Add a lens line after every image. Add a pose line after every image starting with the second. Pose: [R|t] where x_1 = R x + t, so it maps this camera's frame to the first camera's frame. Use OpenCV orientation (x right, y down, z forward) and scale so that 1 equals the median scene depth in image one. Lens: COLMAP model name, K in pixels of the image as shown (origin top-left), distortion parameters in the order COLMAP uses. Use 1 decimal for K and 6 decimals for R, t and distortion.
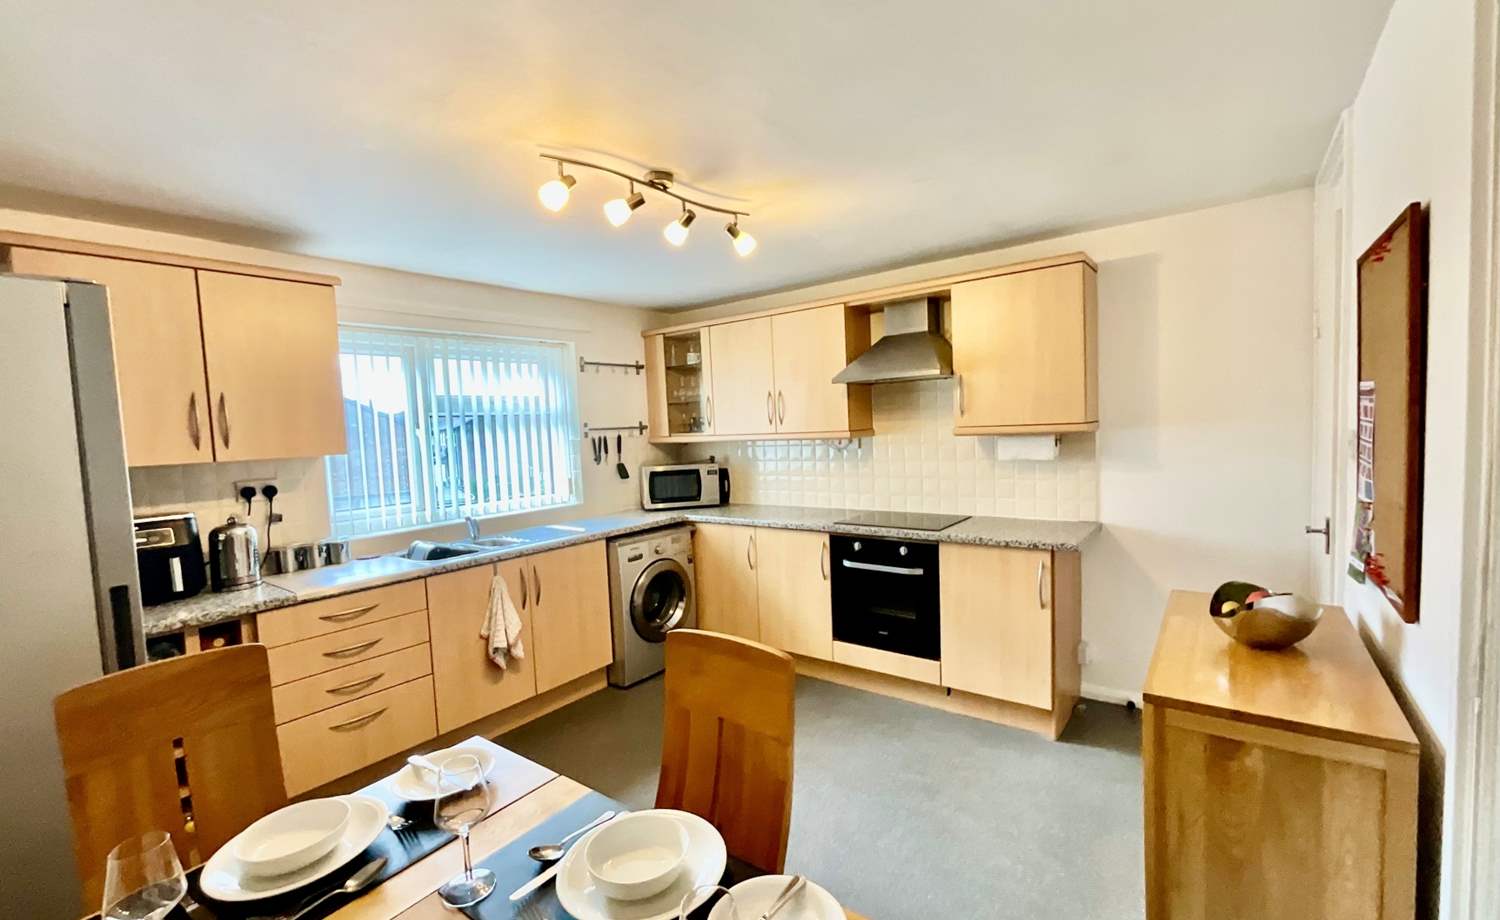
lens RADIAL K [[623.2, 0, 750.7], [0, 623.2, 466.8], [0, 0, 1]] dist [-0.001018, -0.000068]
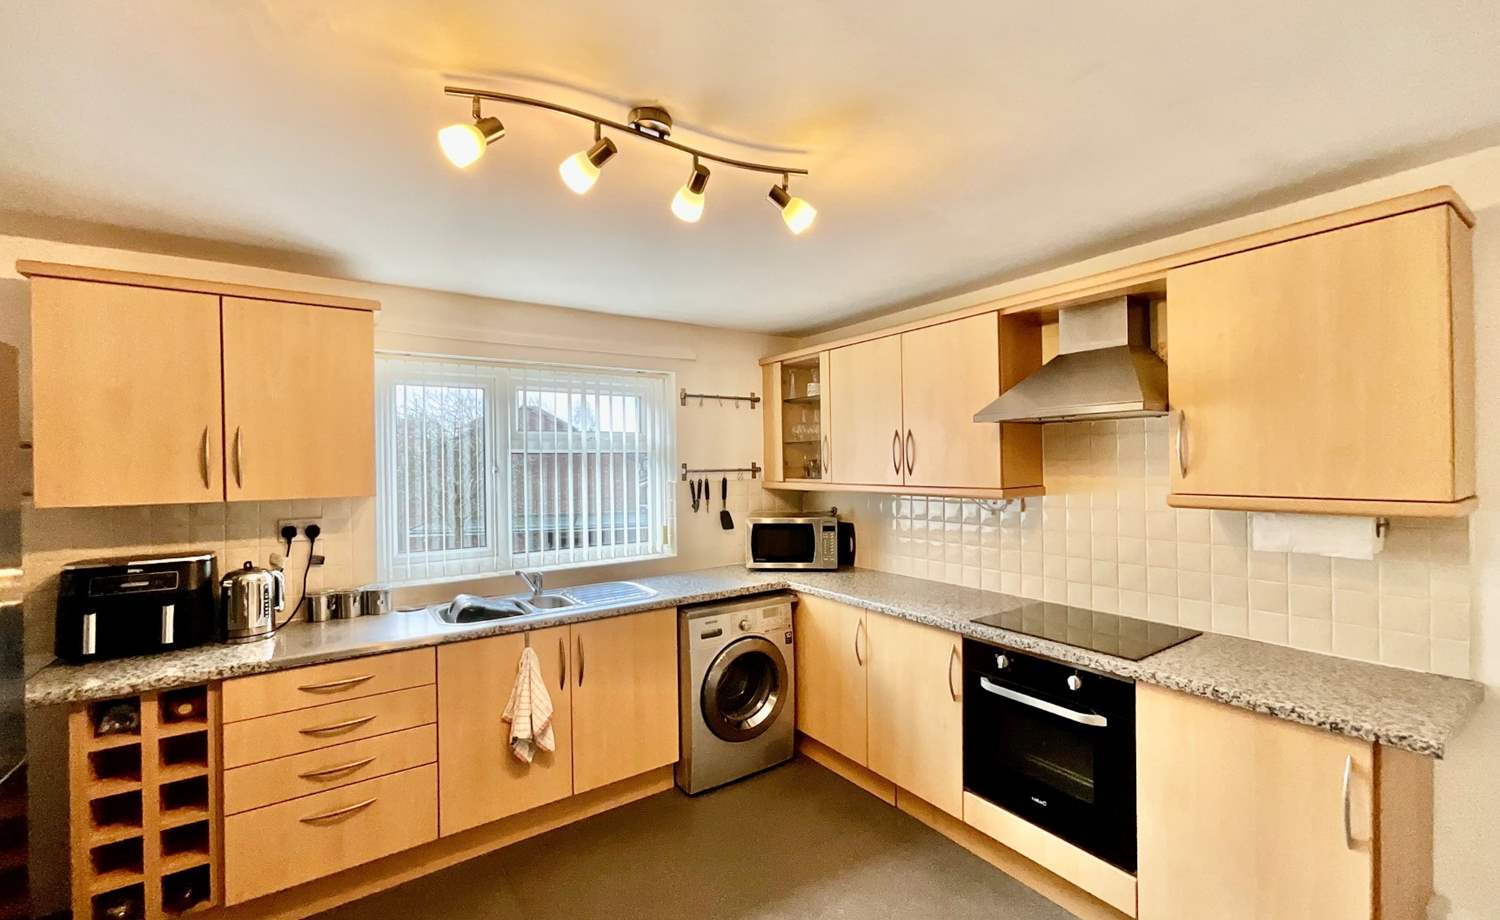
lens RADIAL K [[608.4, 0, 750.5], [0, 608.4, 464.2], [0, 0, 1]] dist [-0.001100, 0.000084]
pose [[0.949481, 0.031786, -0.312211, 0.111566], [-0.048988, 0.997674, -0.047408, -0.041917], [0.309978, 0.060307, 0.948829, 0.276207]]
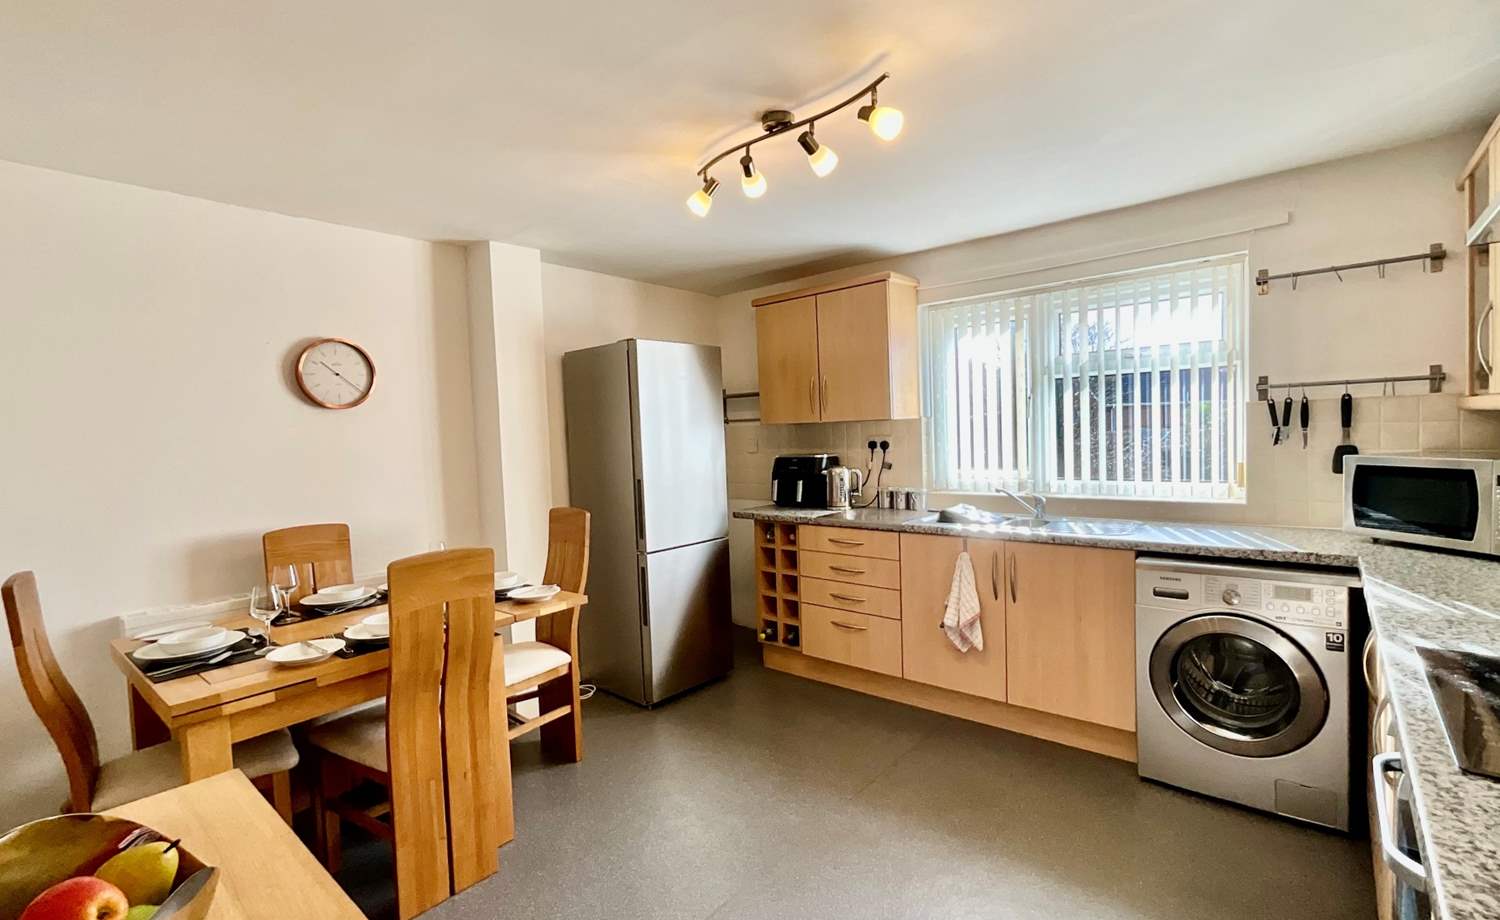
lens RADIAL K [[670.1, 0, 753.6], [0, 670.1, 464.4], [0, 0, 1]] dist [0.013634, 0.000068]
pose [[-0.053676, 0.095391, -0.993992, 0.551115], [-0.029775, 0.994831, 0.097079, -0.041775], [0.998114, 0.034807, -0.050558, 0.662670]]
